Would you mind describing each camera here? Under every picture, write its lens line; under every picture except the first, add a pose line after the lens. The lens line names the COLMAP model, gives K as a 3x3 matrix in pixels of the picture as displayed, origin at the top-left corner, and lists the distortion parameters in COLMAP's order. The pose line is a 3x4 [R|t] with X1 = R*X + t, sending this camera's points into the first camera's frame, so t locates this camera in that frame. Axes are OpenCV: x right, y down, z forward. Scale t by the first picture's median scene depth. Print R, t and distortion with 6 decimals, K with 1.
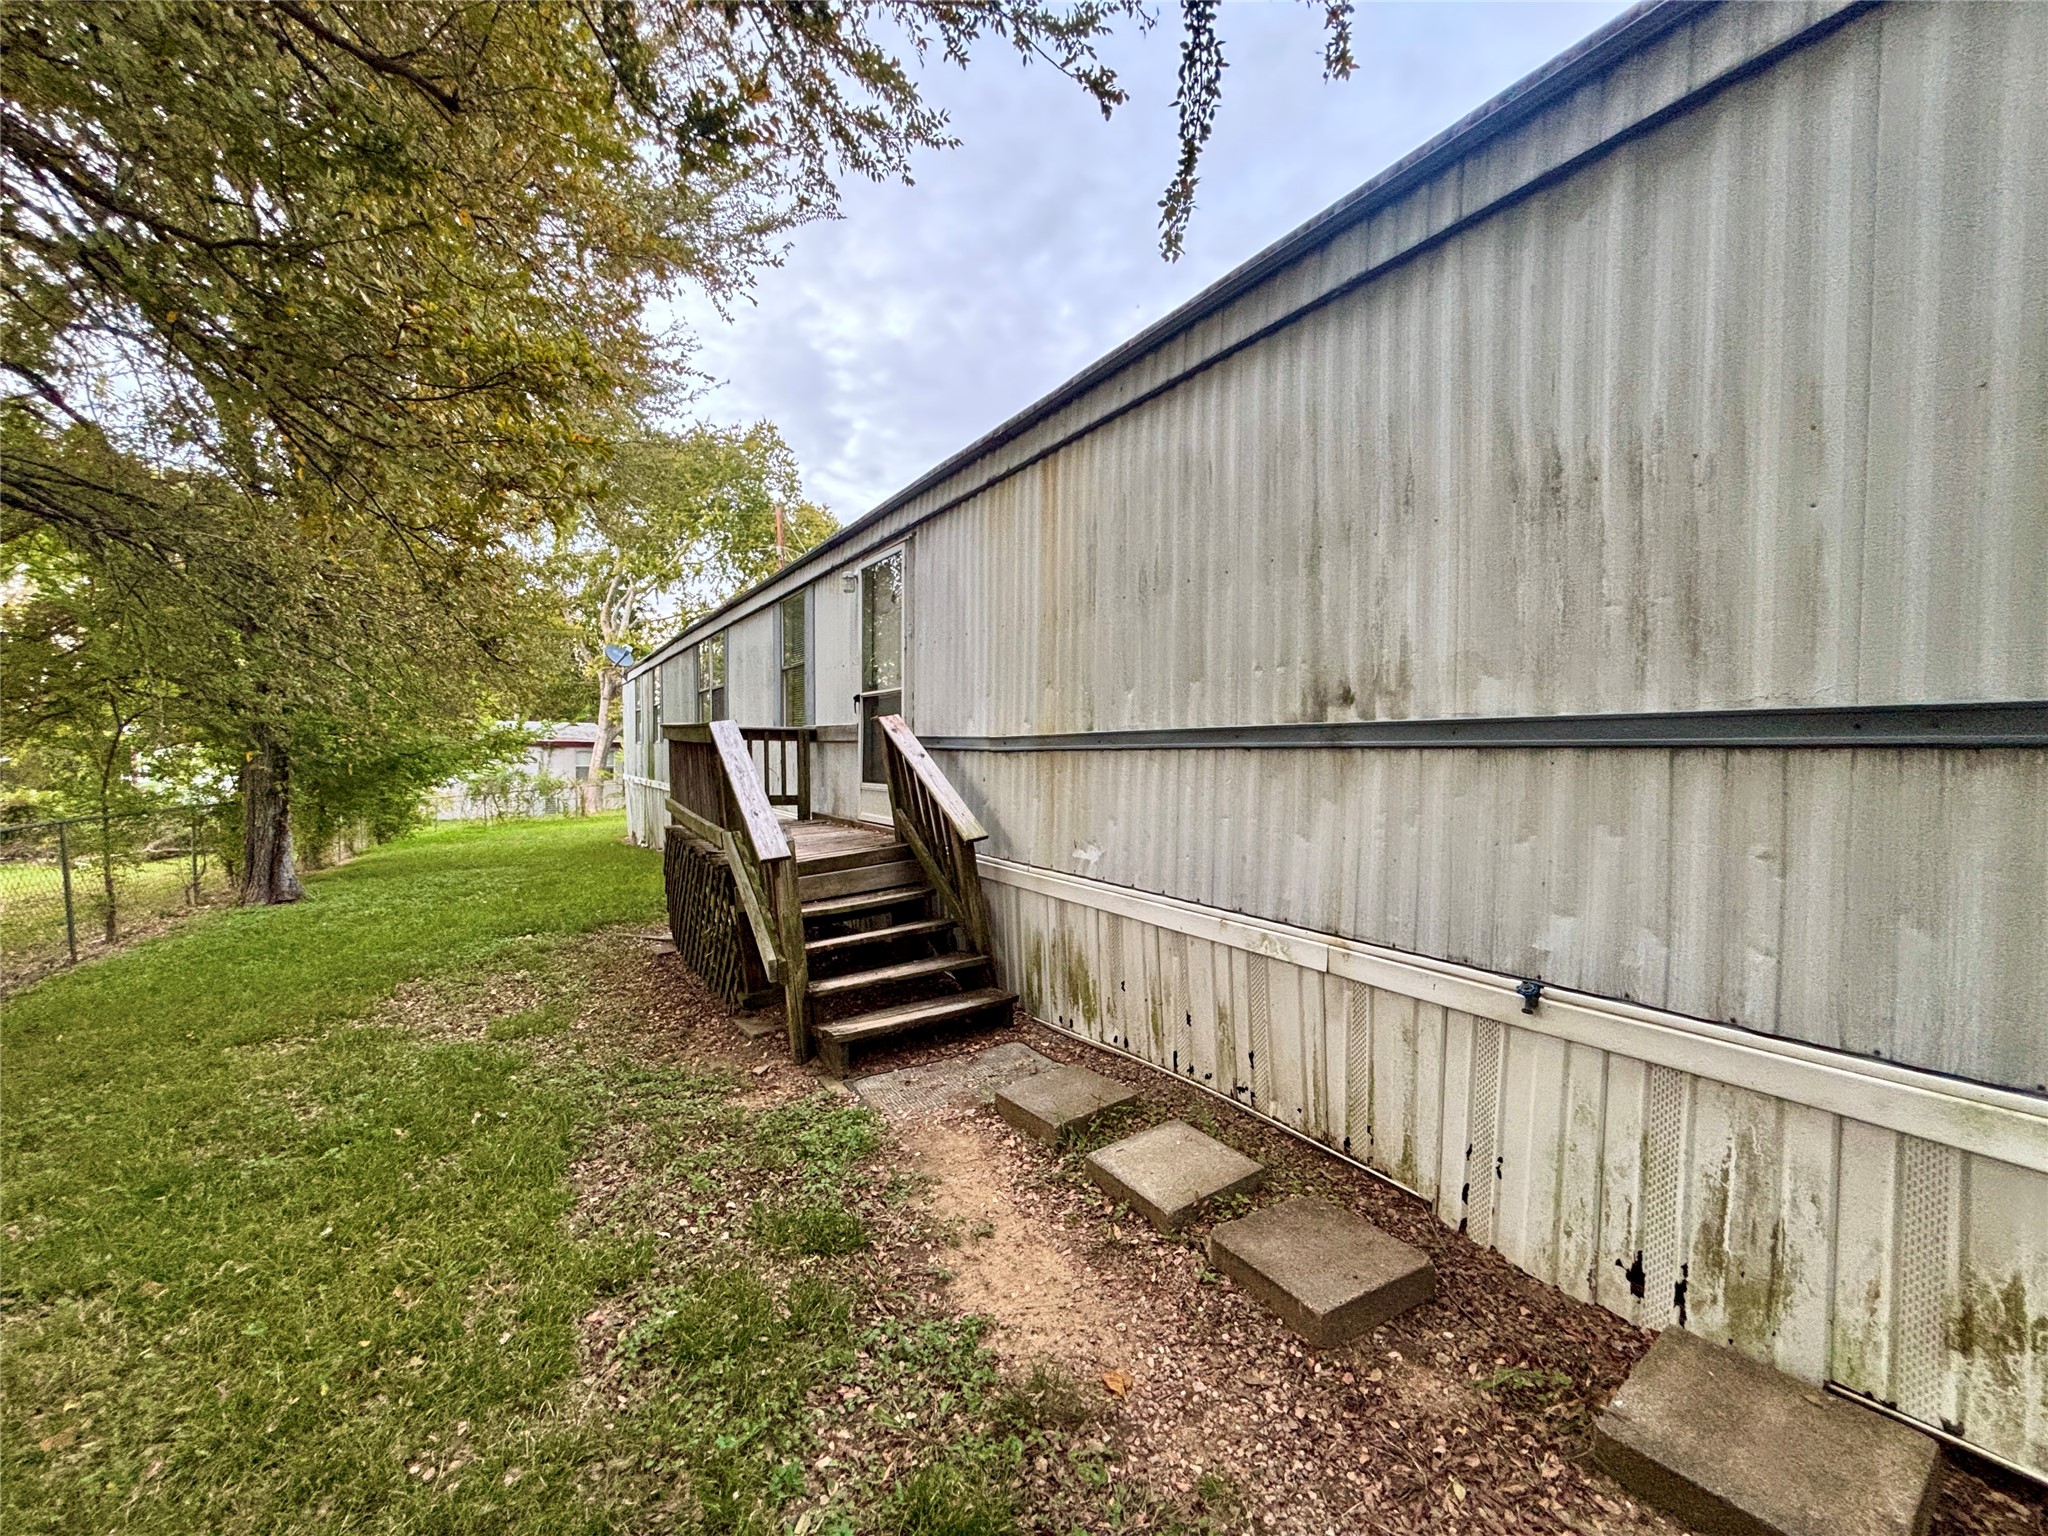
lens RADIAL K [[800.1, 0, 1024.0], [0, 800.1, 768.0], [0, 0, 1]] dist [-0.001243, -0.000216]
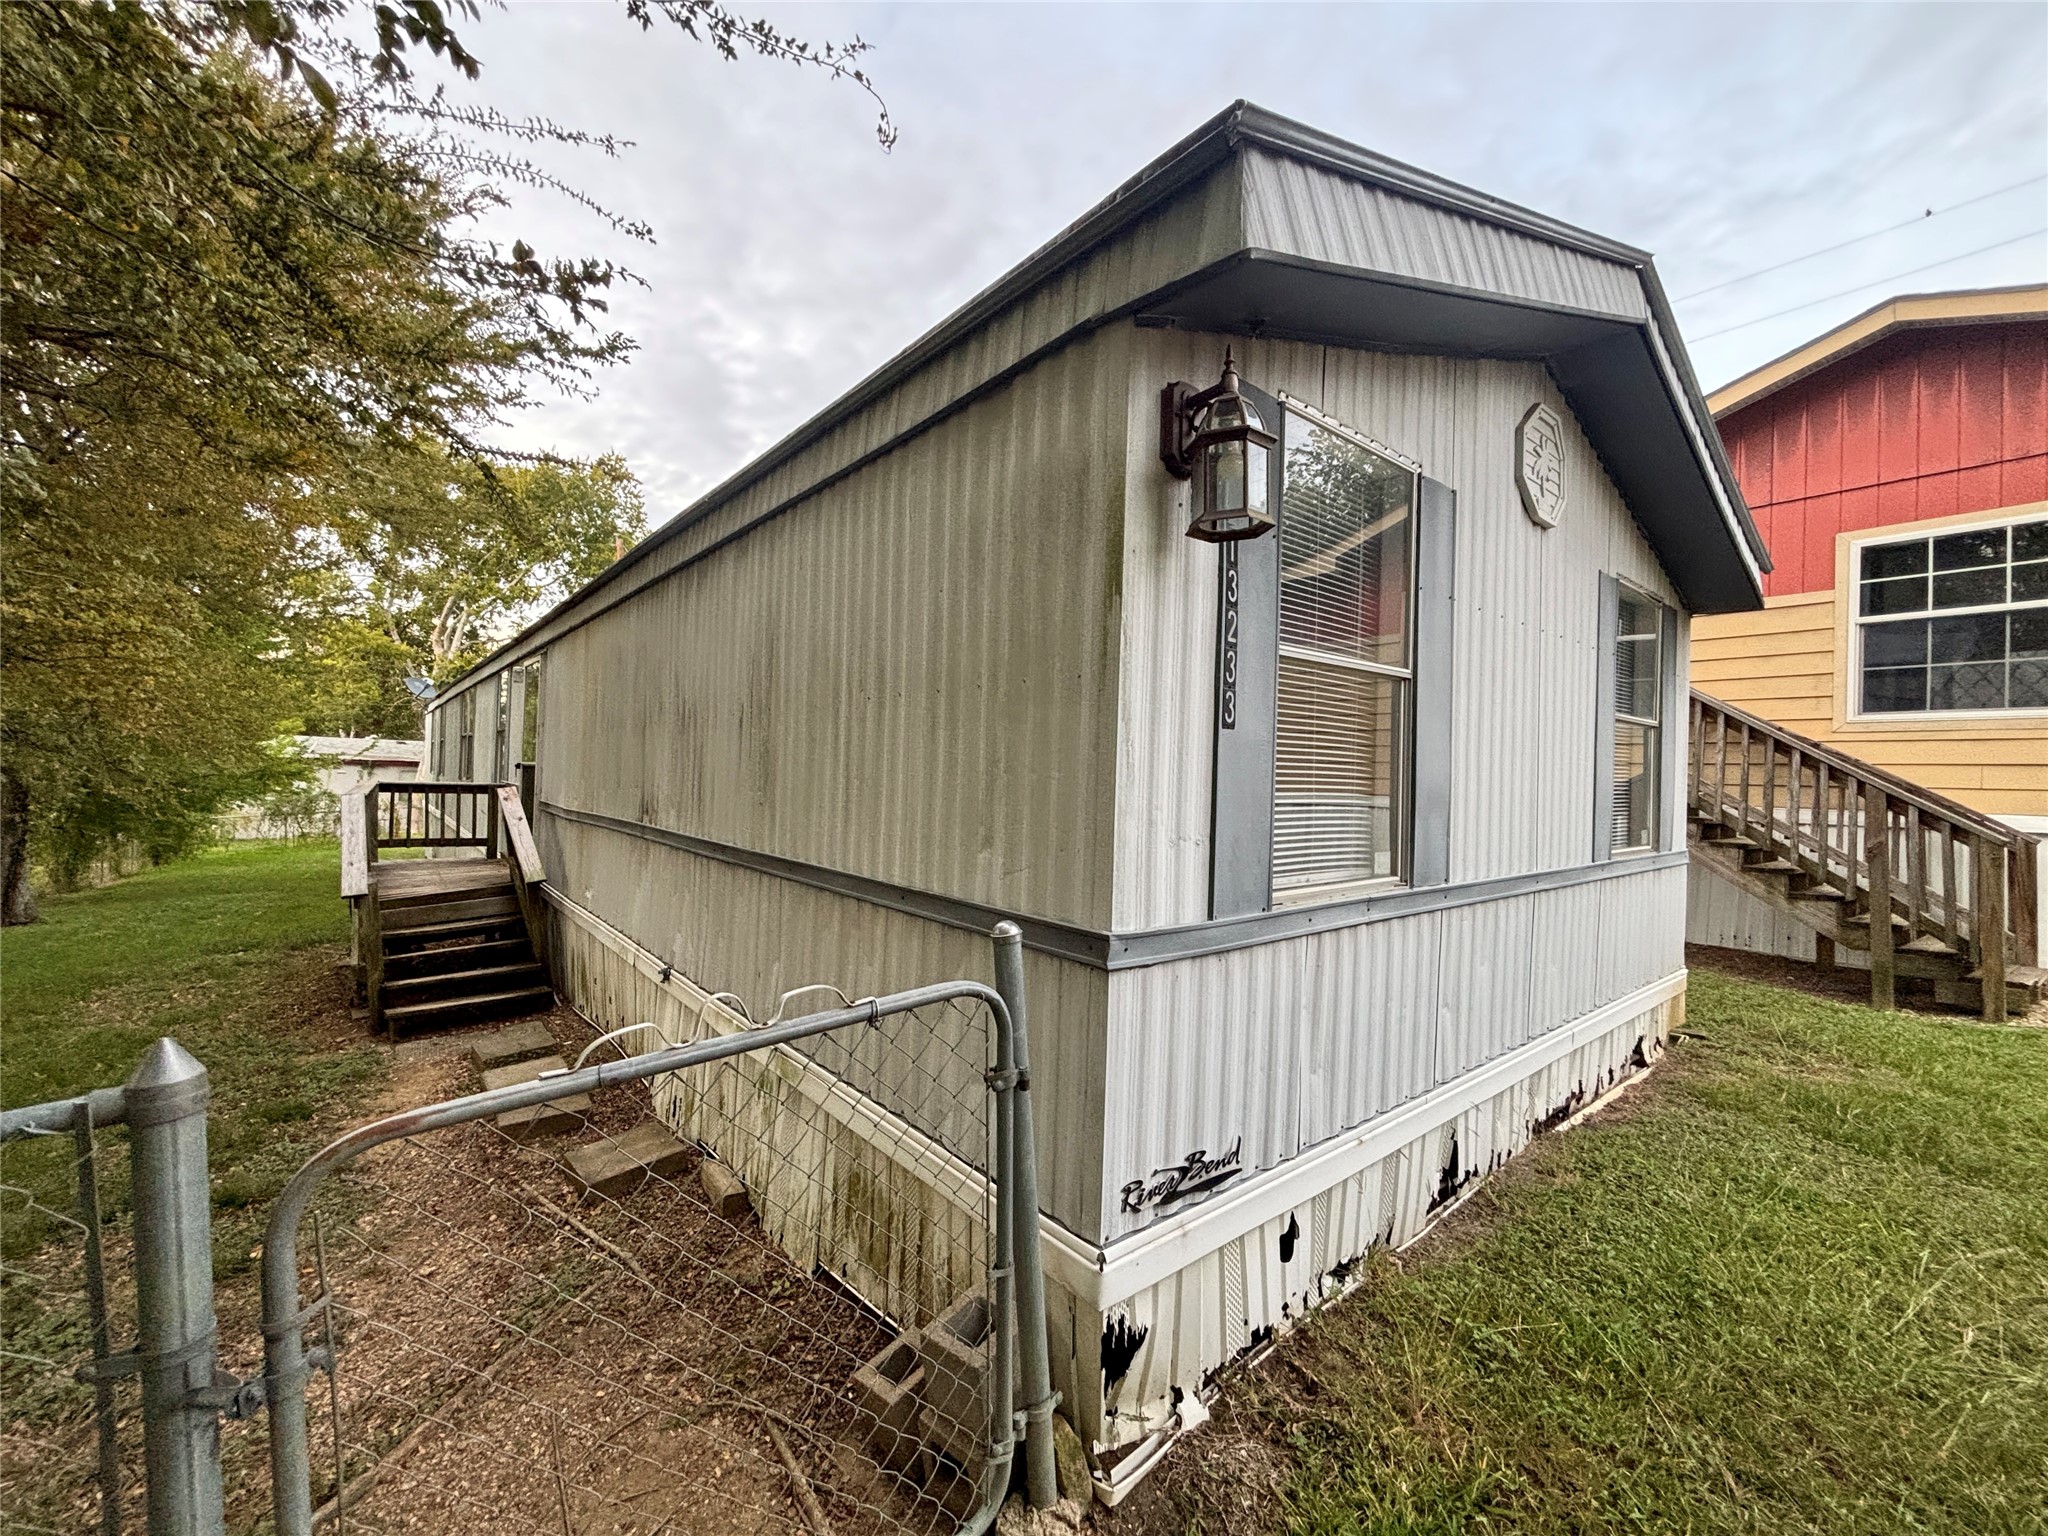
lens RADIAL K [[818.1, 0, 1024.0], [0, 818.1, 768.0], [0, 0, 1]] dist [0.016795, -0.000344]
pose [[0.994807, 0.024483, 0.098795, 0.314263], [-0.022077, 0.999434, -0.025378, -0.045619], [-0.099360, 0.023065, 0.994784, -0.270060]]
